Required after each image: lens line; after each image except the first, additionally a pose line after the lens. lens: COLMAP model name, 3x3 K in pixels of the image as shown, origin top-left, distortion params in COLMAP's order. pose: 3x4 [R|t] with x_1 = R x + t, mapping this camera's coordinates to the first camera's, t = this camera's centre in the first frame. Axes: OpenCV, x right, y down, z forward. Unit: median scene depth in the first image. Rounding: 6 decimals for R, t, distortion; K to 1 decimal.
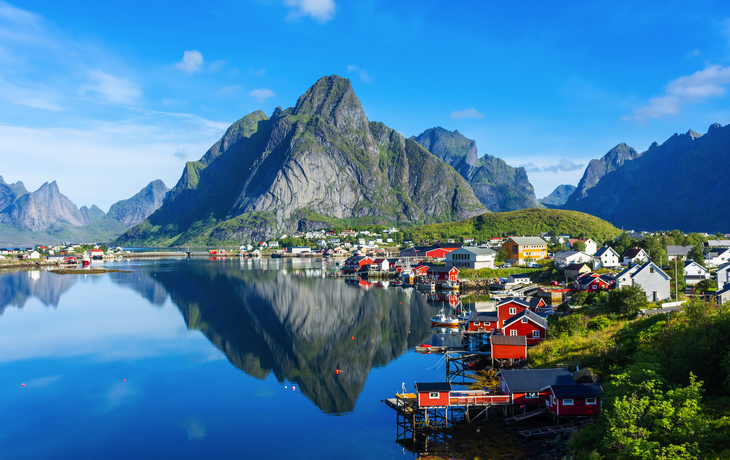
lens RADIAL K [[939.1, 0, 365.0], [0, 939.1, 230.0], [0, 0, 1]] dist [0.013291, 0.024527]
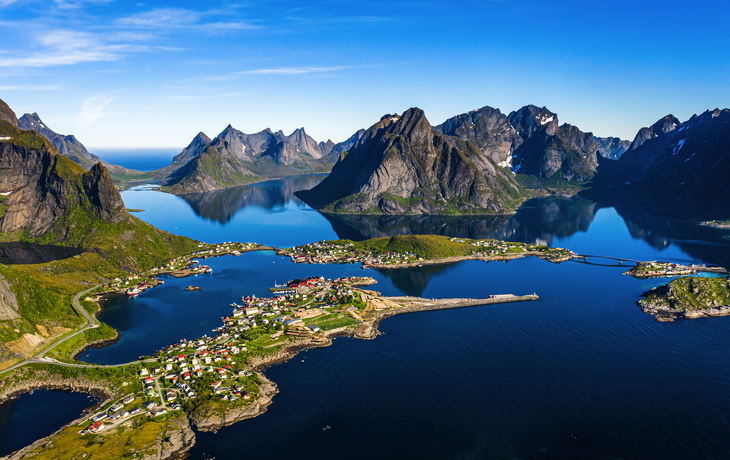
lens RADIAL K [[939.1, 0, 365.0], [0, 939.1, 230.0], [0, 0, 1]] dist [0.013291, 0.024527]
pose [[0.932565, 0.062387, -0.355571, 0.537391], [0.007573, 0.981357, 0.192046, -0.292019], [0.360923, -0.181788, 0.914706, -0.693510]]
